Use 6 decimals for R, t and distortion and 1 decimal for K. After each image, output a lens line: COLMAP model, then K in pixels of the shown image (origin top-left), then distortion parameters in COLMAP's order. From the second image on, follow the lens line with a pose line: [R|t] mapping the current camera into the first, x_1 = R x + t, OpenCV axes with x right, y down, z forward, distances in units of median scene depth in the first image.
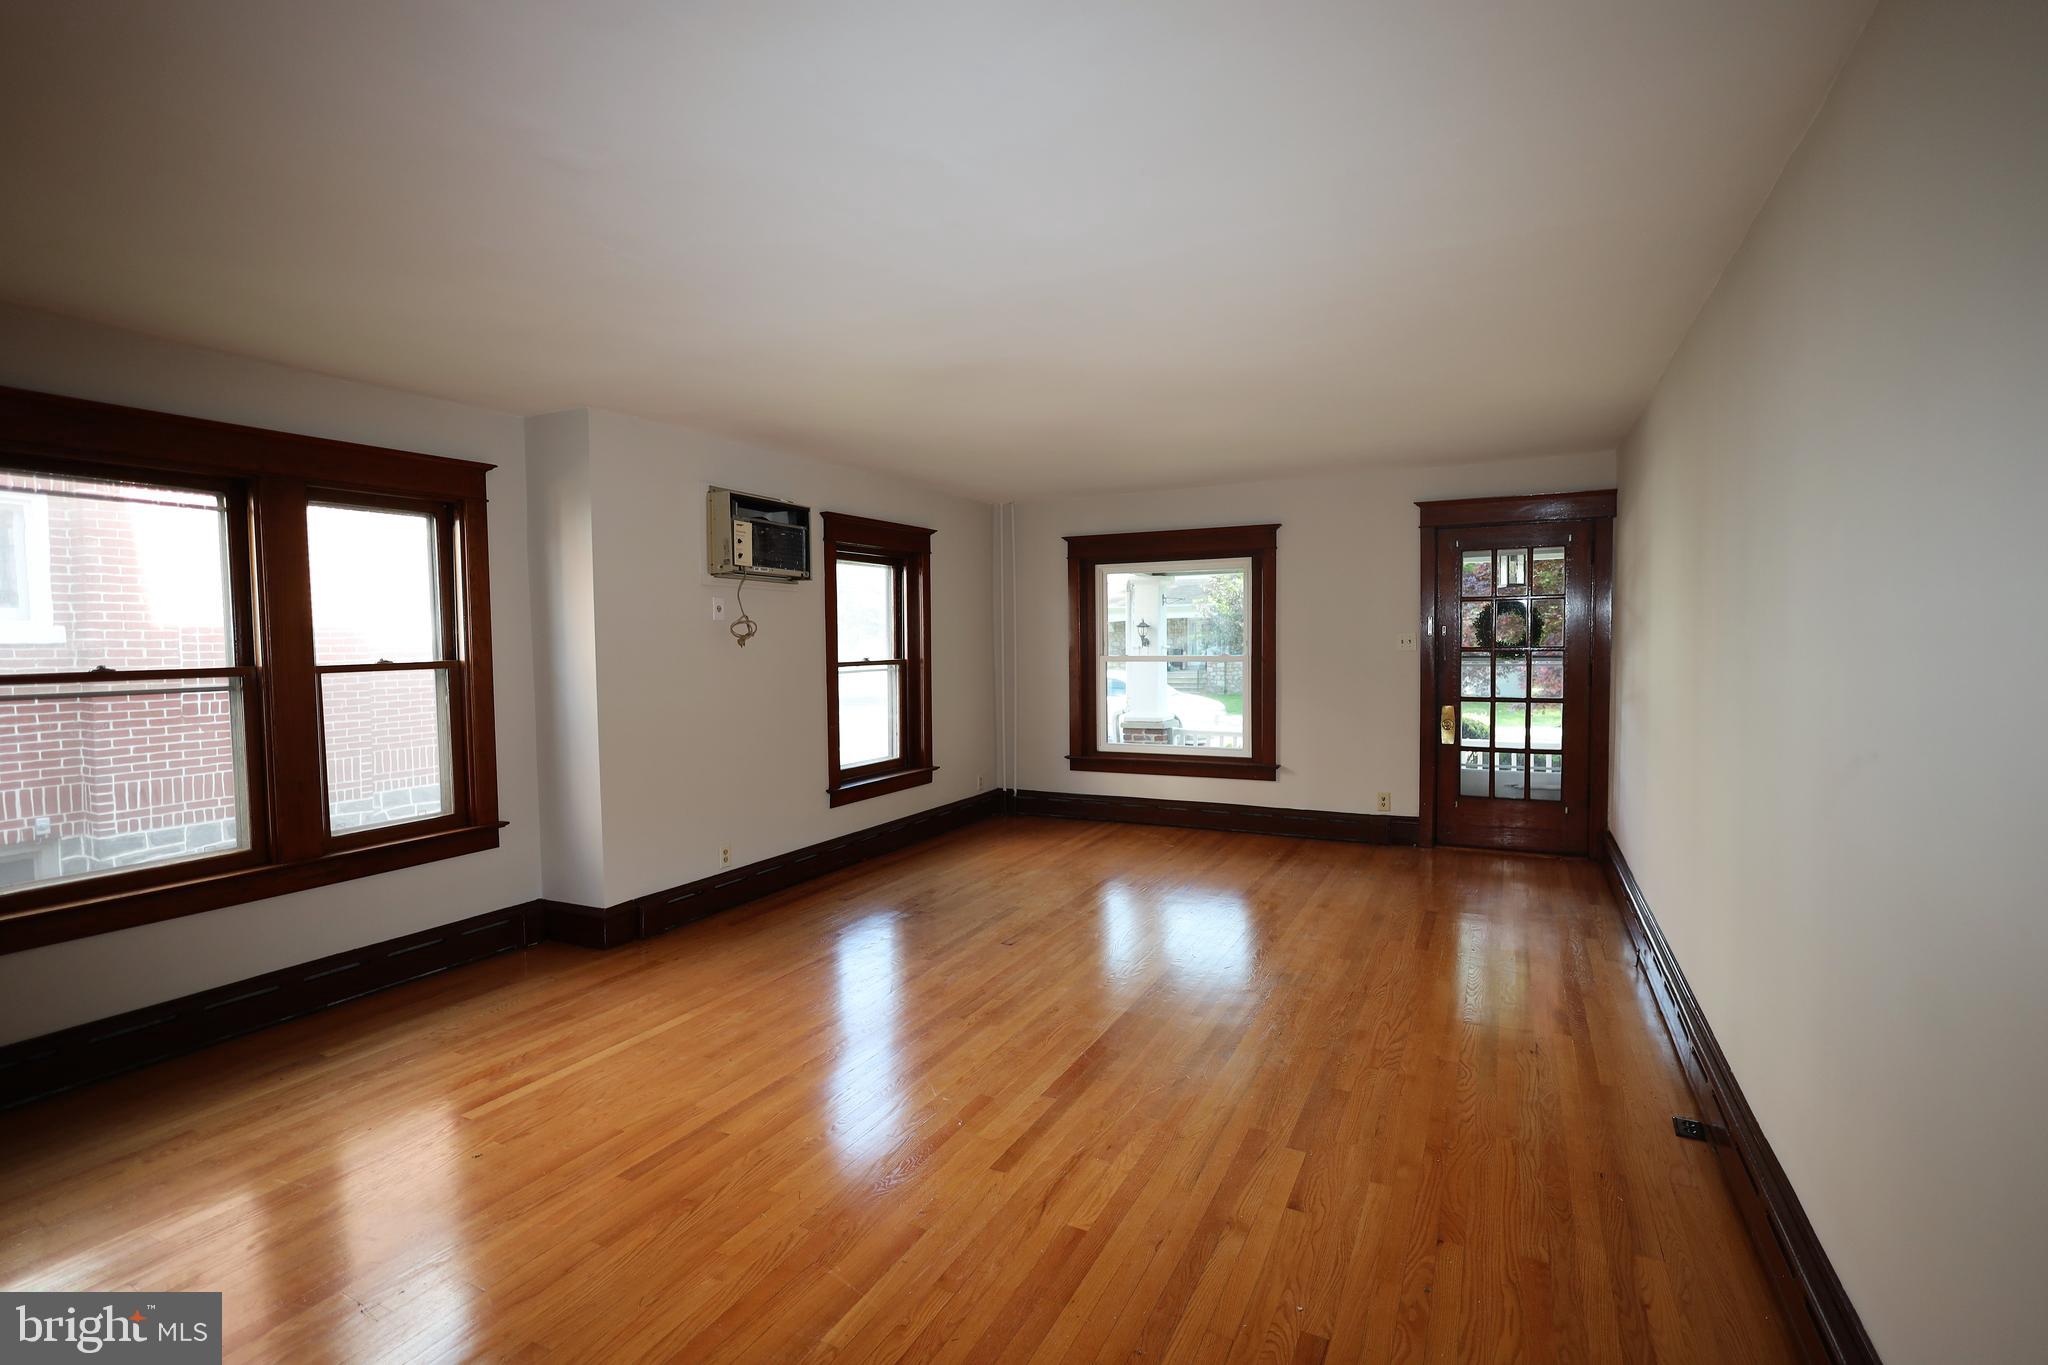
lens RADIAL K [[944.3, 0, 1018.5], [0, 944.3, 685.7], [0, 0, 1]] dist [-0.000090, -0.000734]
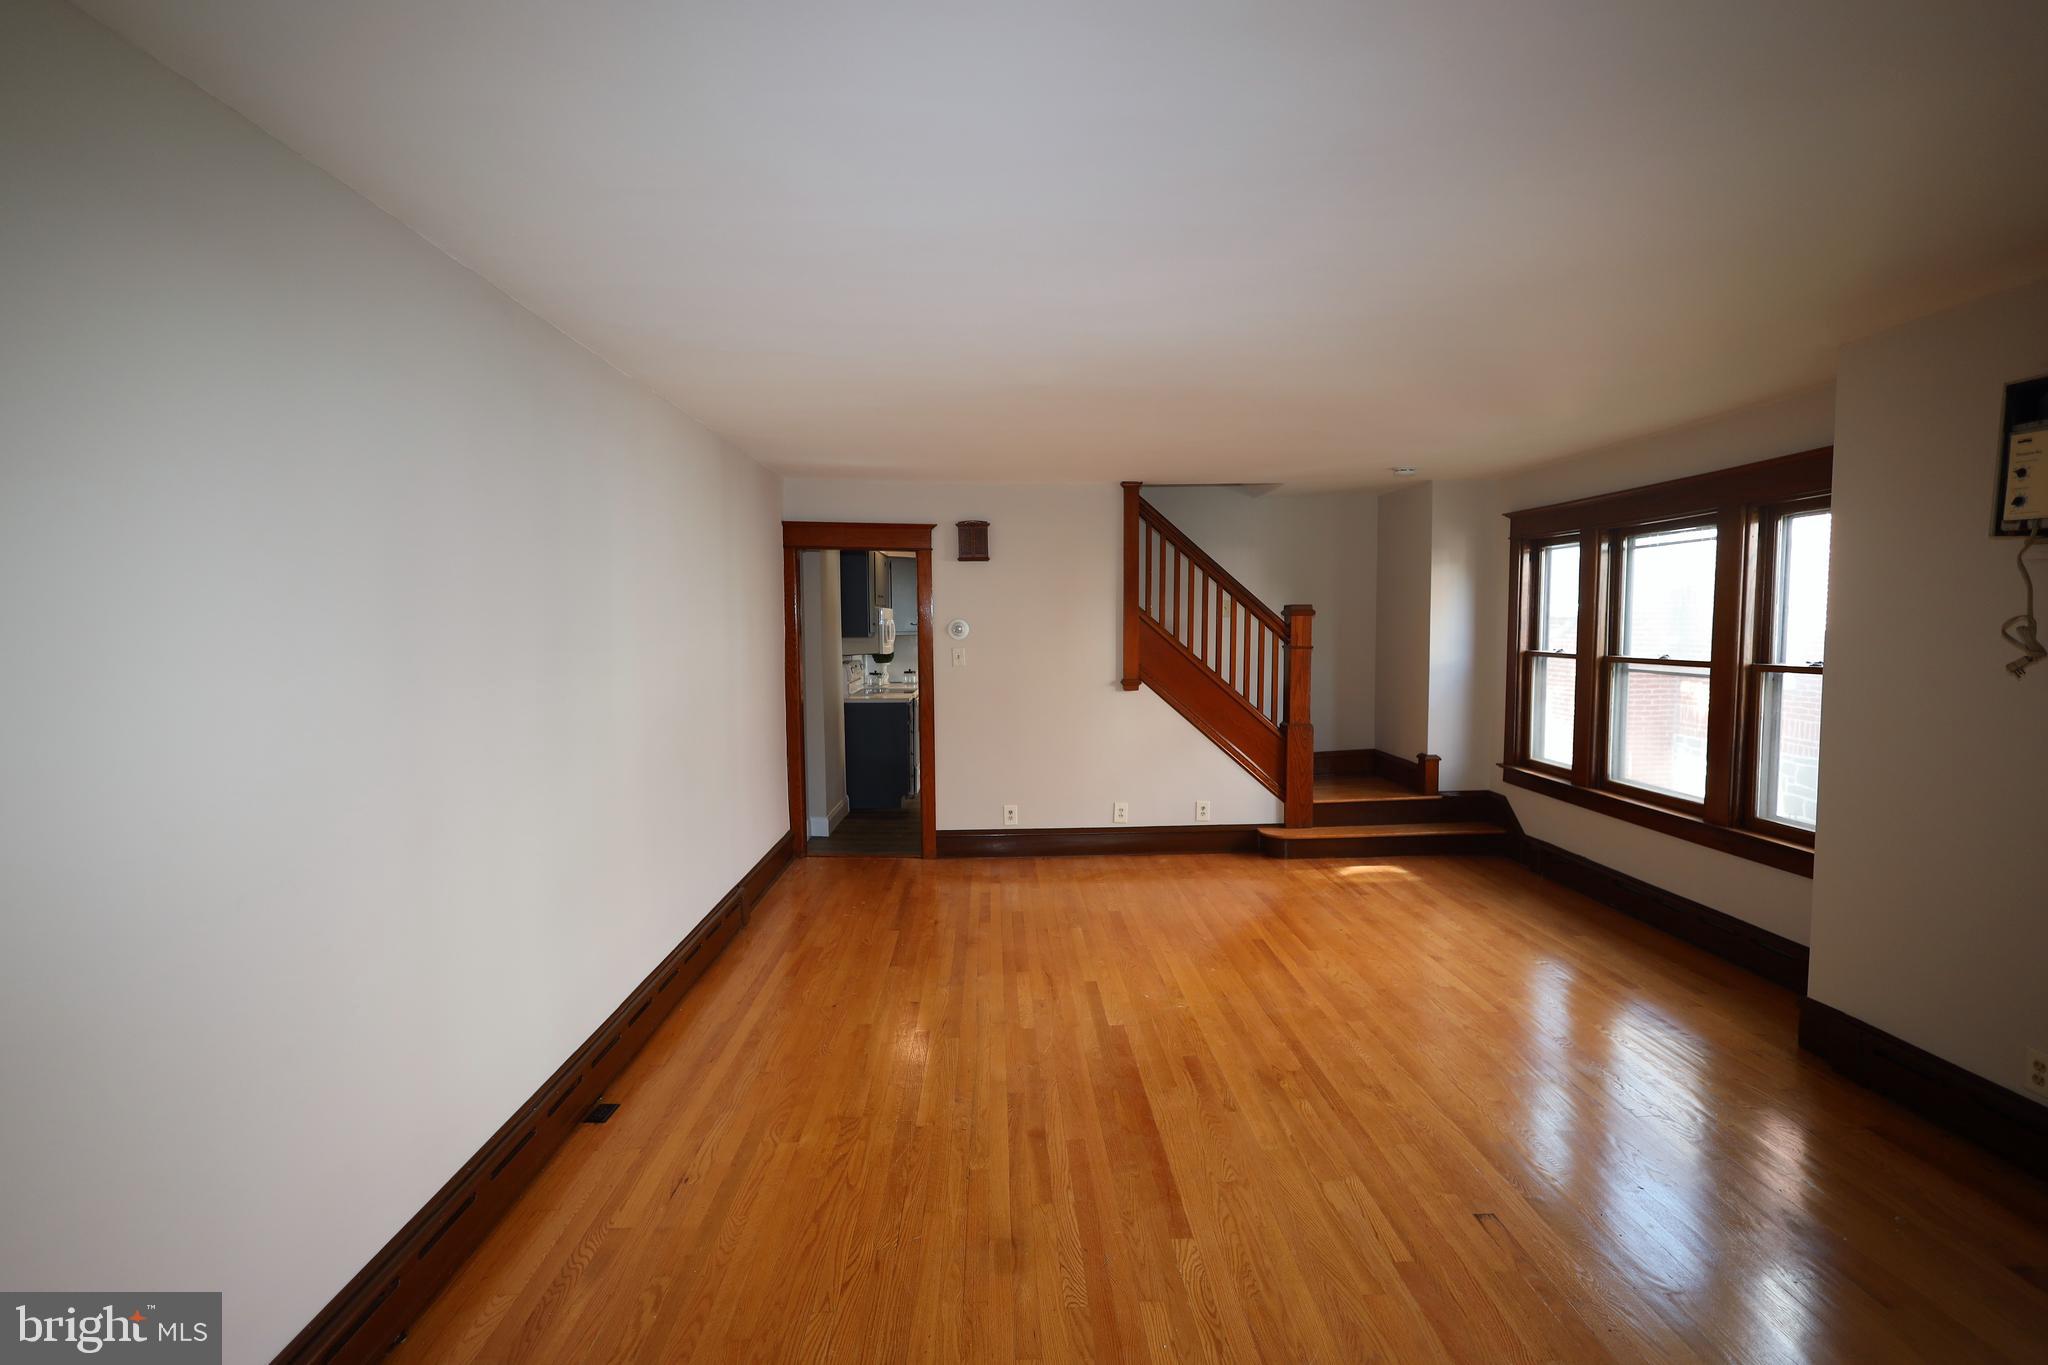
lens RADIAL K [[944.3, 0, 1022.0], [0, 944.3, 686.5], [0, 0, 1]] dist [-0.000090, -0.000734]
pose [[-0.873087, 0.051660, -0.484820, 0.741529], [-0.006229, 0.993108, 0.117038, -0.157802], [0.487525, 0.105204, -0.866748, 2.024256]]
